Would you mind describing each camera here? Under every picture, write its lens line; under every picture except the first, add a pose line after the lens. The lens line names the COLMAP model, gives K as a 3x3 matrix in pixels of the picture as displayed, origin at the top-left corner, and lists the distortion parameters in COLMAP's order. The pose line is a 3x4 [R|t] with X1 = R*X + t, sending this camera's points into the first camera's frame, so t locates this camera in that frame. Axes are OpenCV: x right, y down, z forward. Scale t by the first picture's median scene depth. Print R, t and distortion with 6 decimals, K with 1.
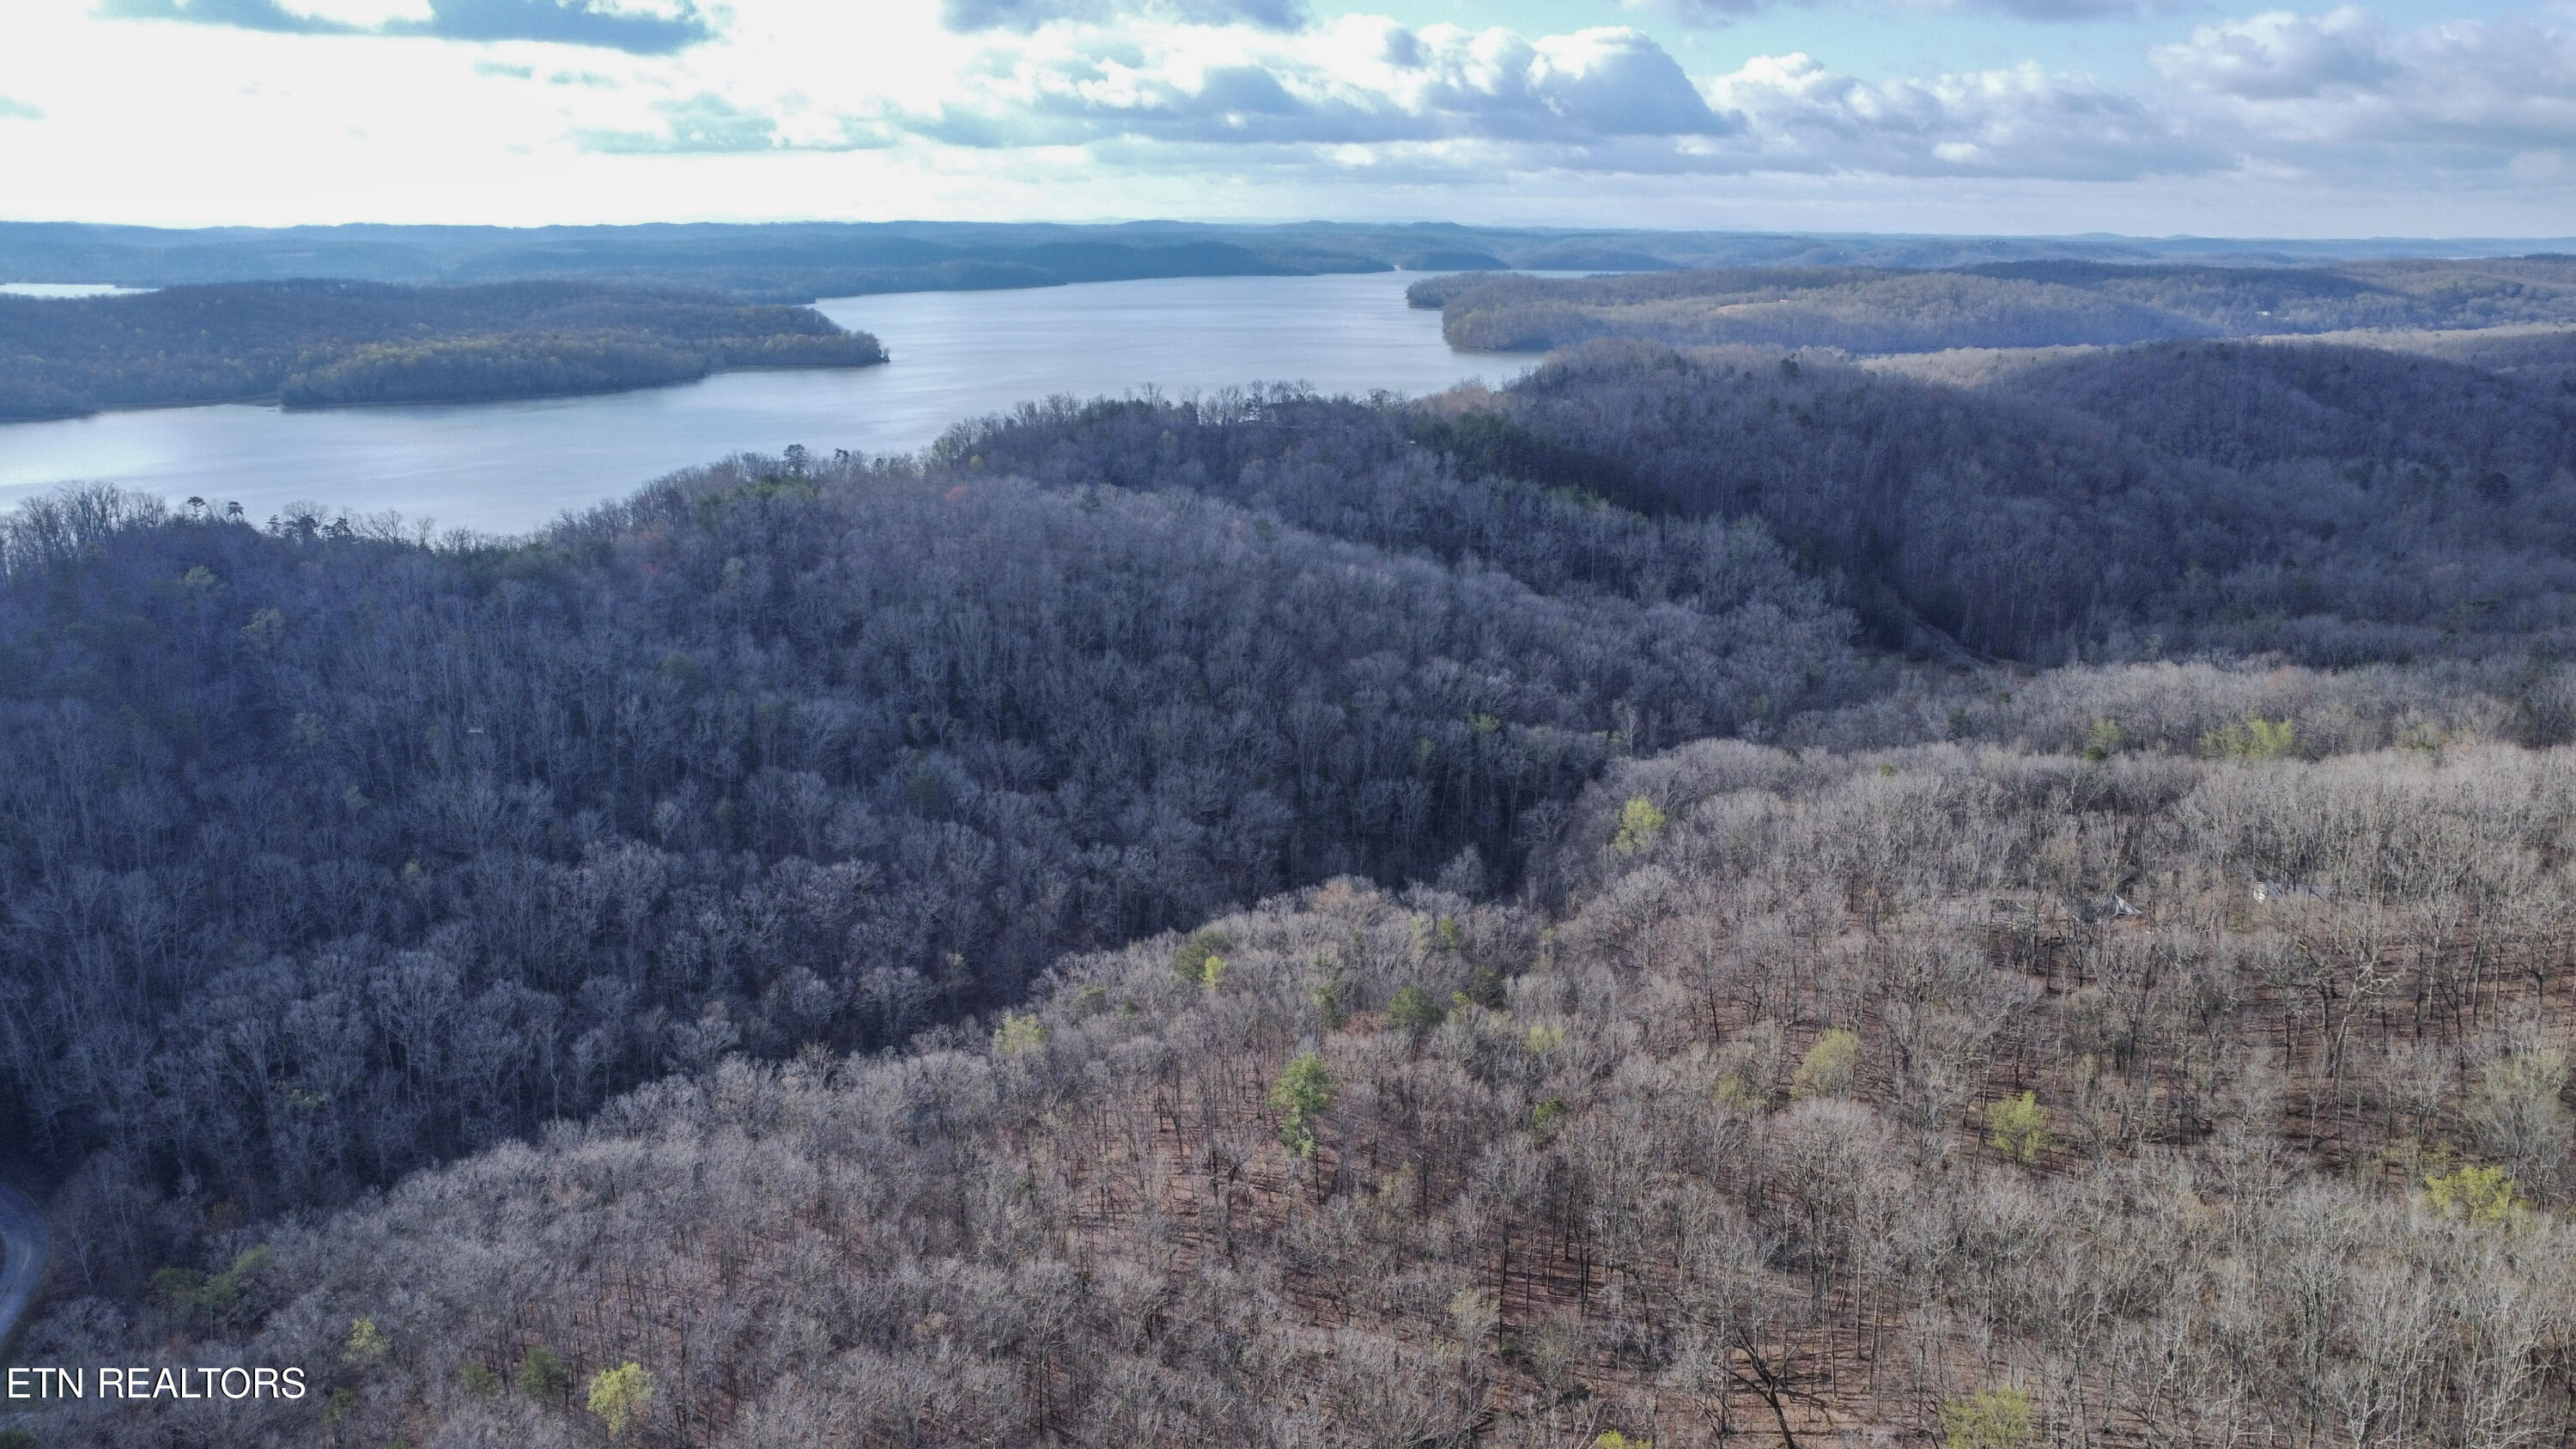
lens RADIAL K [[1930.5, 0, 1277.0], [0, 1930.5, 739.8], [0, 0, 1]] dist [-0.122519, 0.205032]
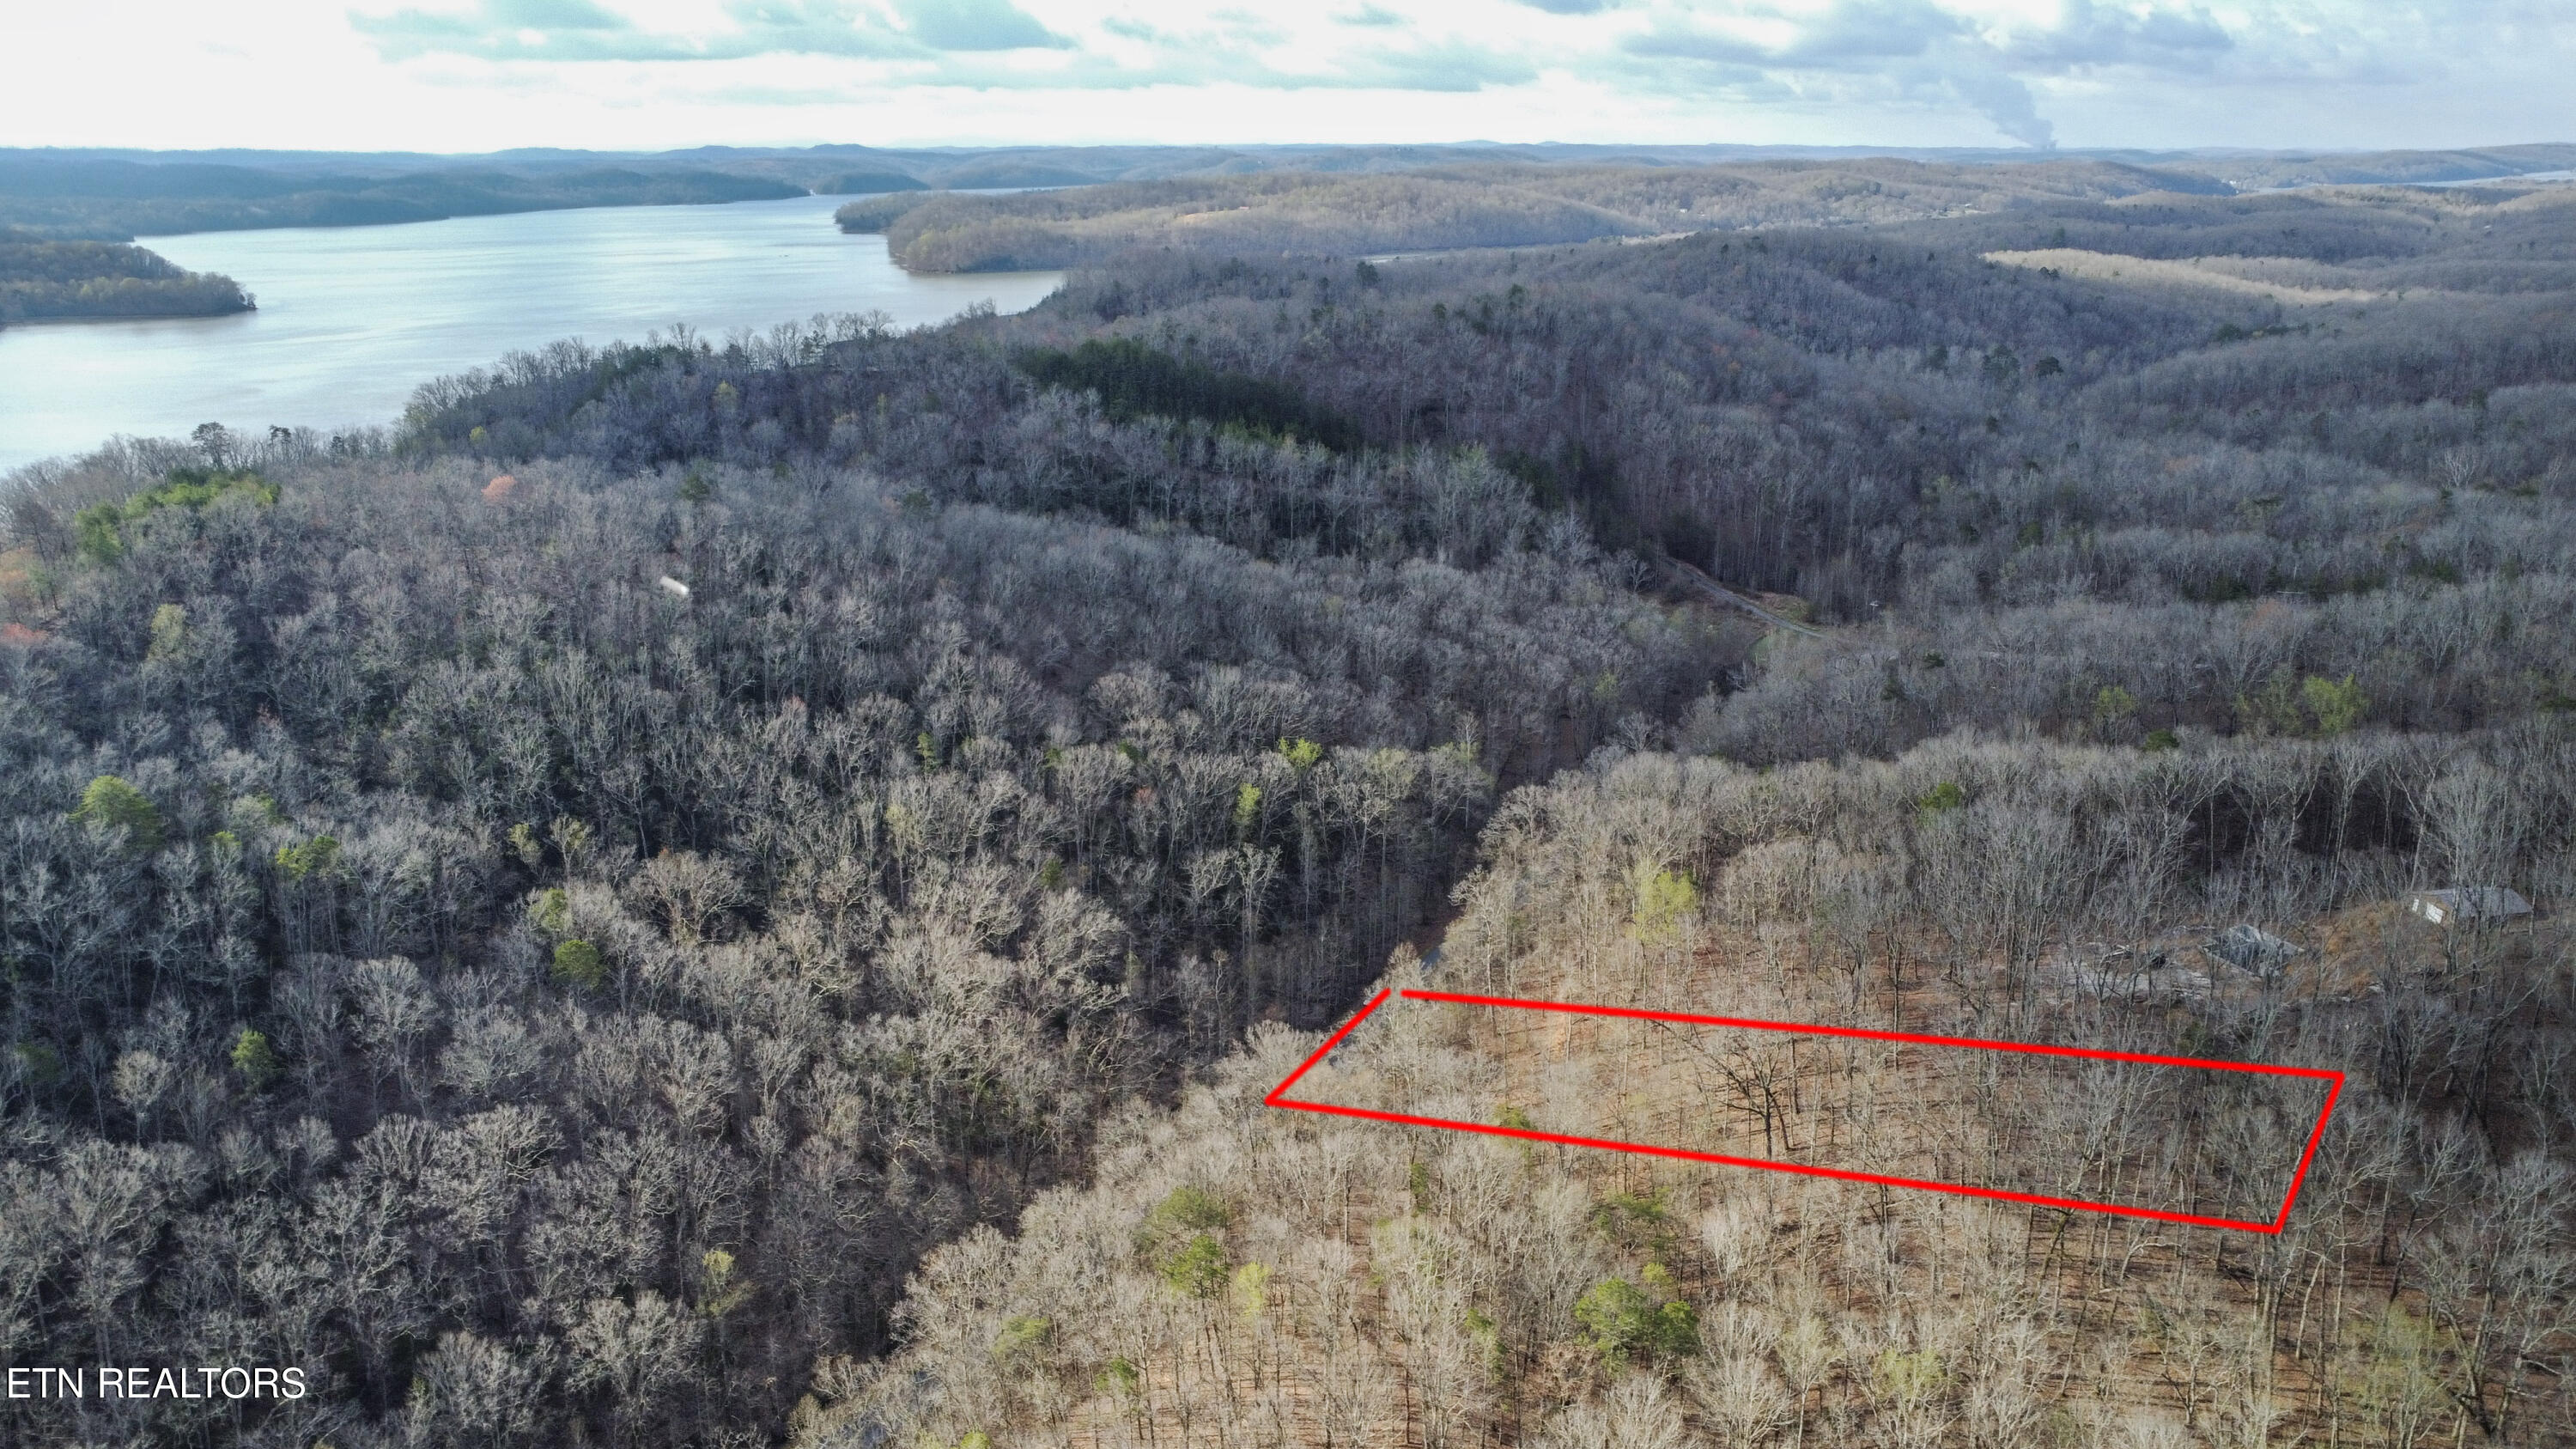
lens RADIAL K [[1930.5, 0, 1291.4], [0, 1930.5, 683.6], [0, 0, 1]] dist [-0.122519, 0.205032]
pose [[0.951643, -0.092886, 0.292828, -0.100880], [0.089566, 0.995673, 0.024757, -0.046103], [-0.293860, 0.002668, 0.955845, 0.236831]]
